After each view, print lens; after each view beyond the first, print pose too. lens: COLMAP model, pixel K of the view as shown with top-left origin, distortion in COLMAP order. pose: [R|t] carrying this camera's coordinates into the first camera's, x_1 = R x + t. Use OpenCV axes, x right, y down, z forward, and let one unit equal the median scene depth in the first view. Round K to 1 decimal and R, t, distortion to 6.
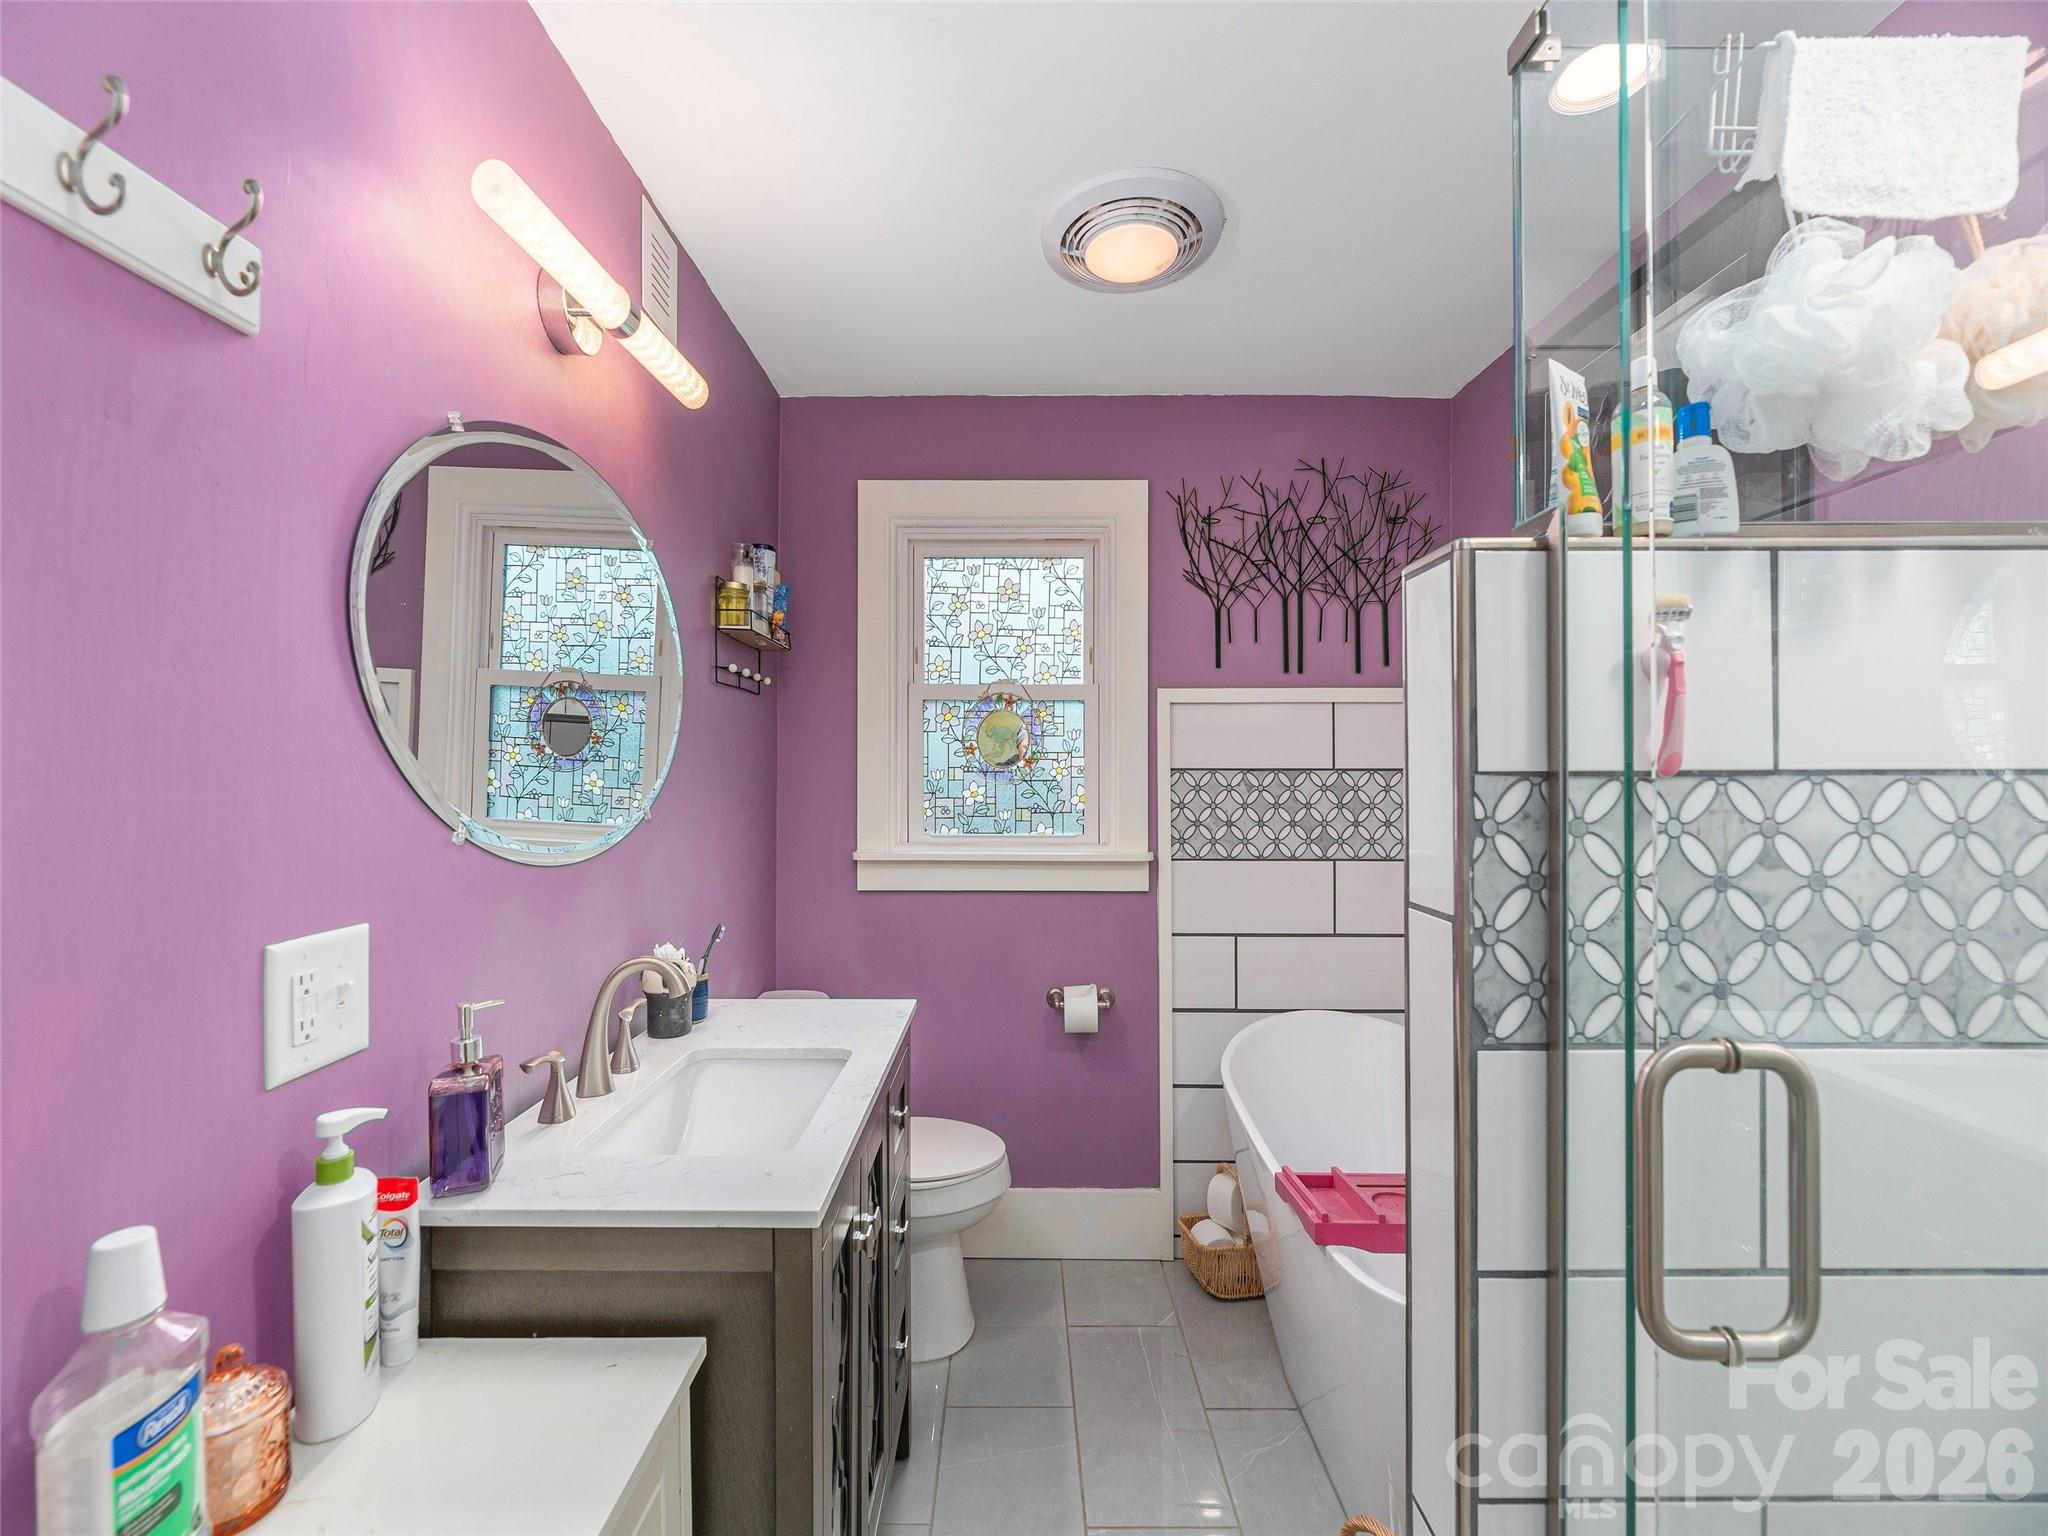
lens RADIAL K [[813.5, 0, 1024.2], [0, 813.5, 770.7], [0, 0, 1]] dist [0.000405, 0.000491]
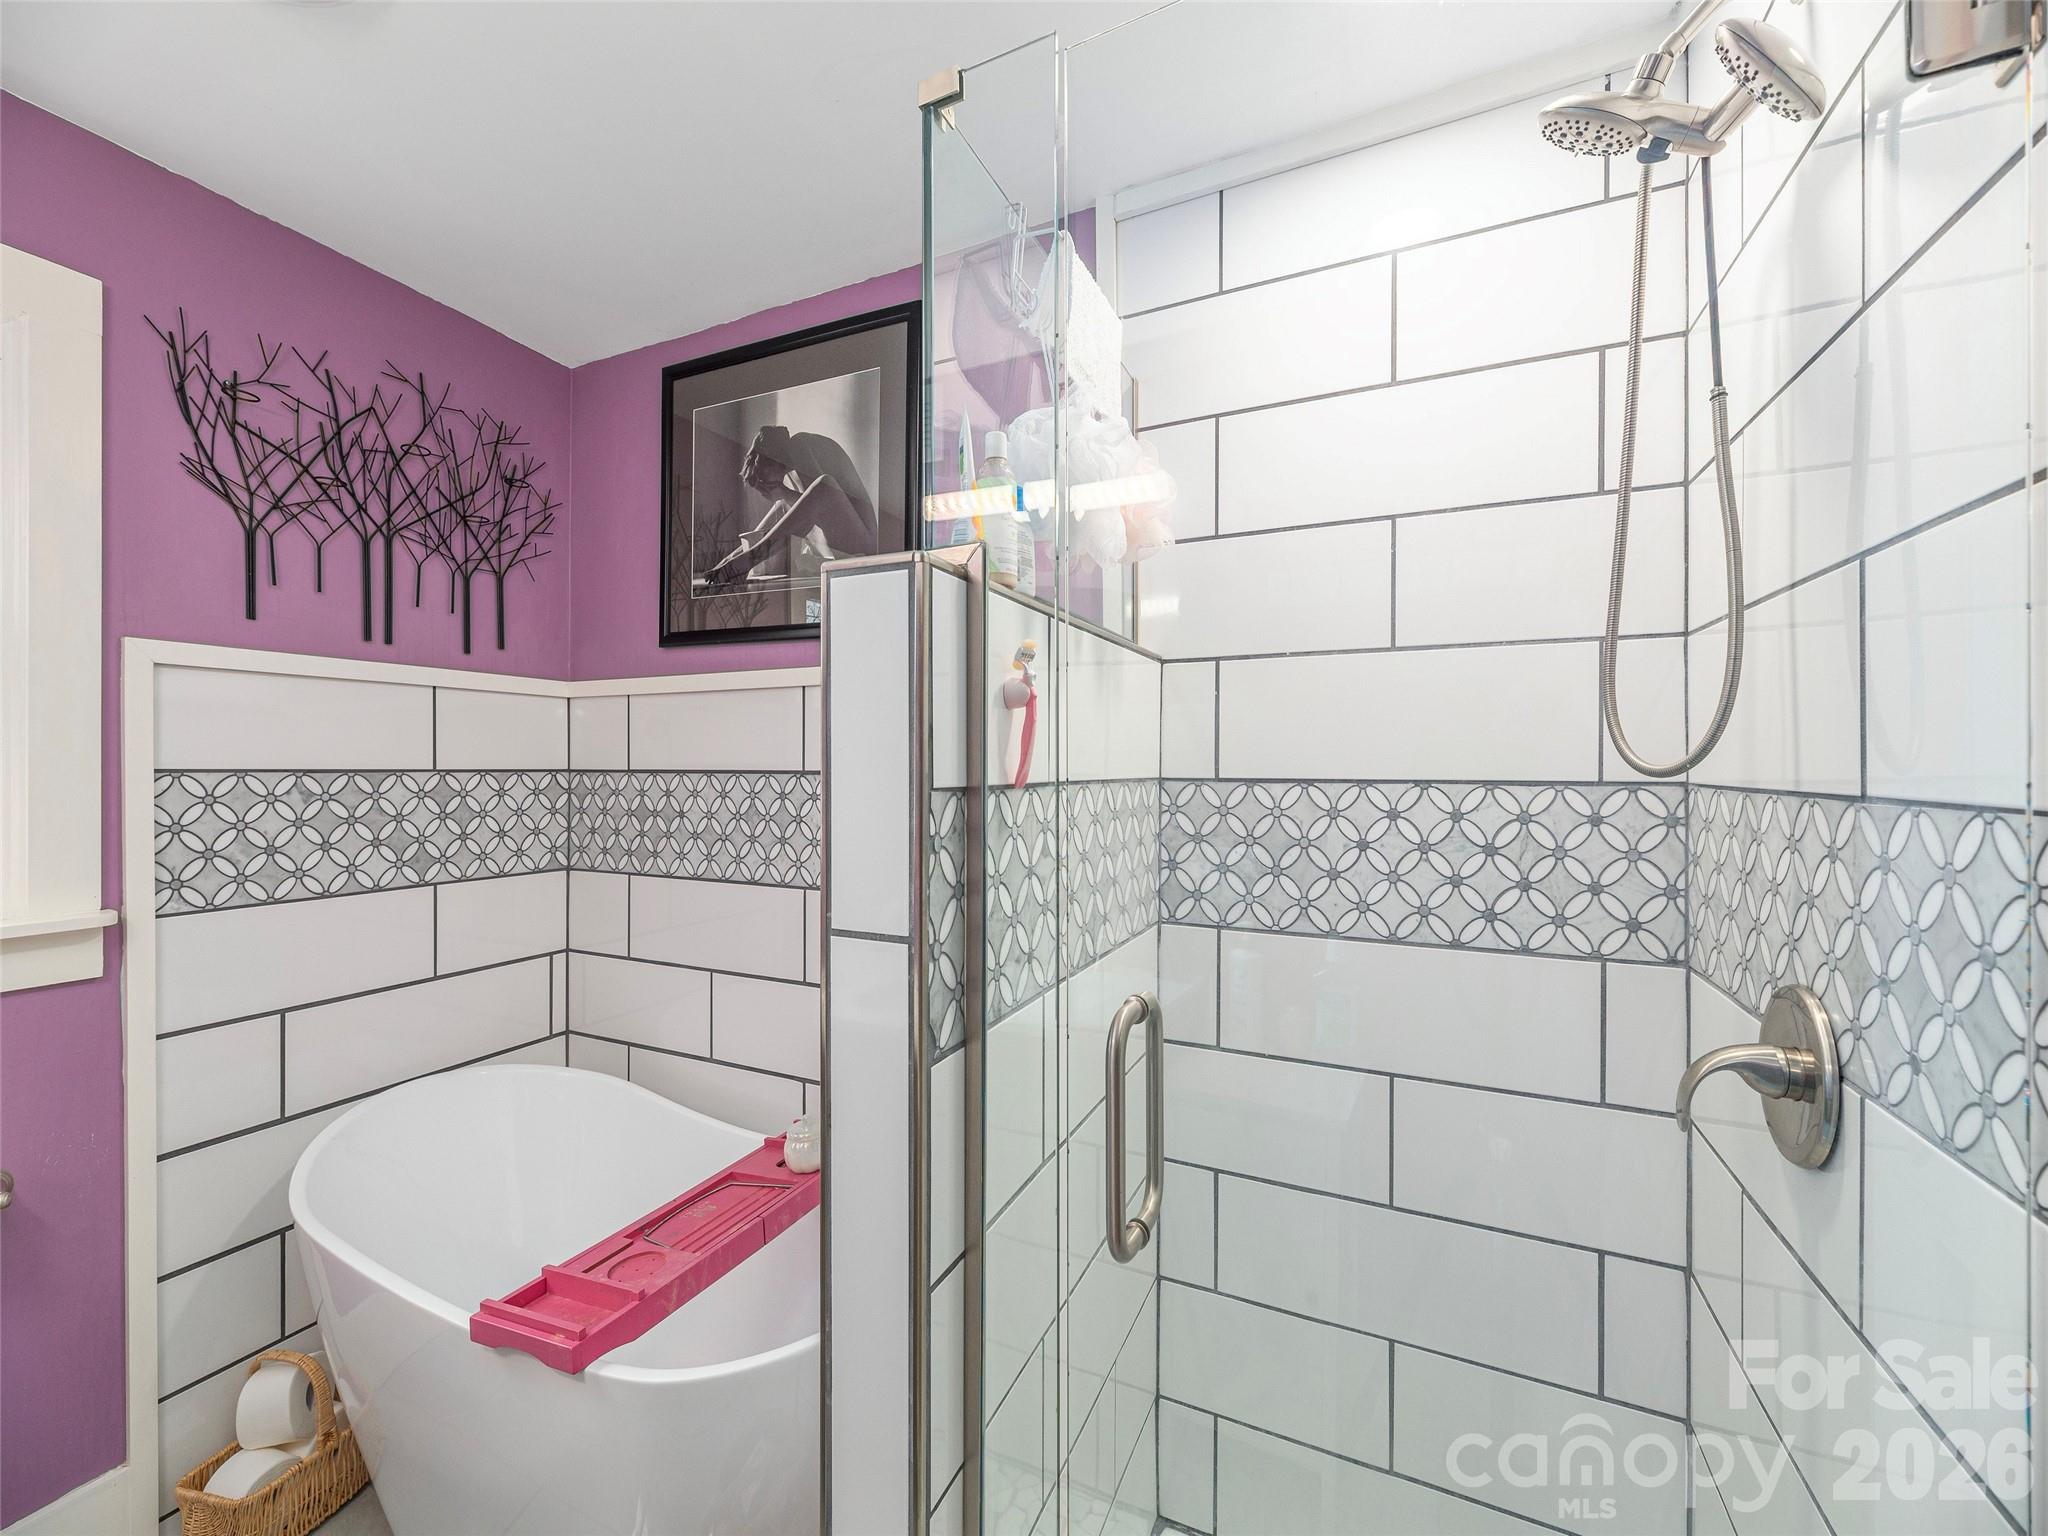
lens RADIAL K [[813.5, 0, 1024.2], [0, 813.5, 770.7], [0, 0, 1]] dist [0.000405, 0.000491]
pose [[0.437278, -0.000829, 0.899326, -0.085165], [-0.005000, 0.999982, 0.003353, -0.007145], [-0.899313, -0.005963, 0.437266, 0.134577]]
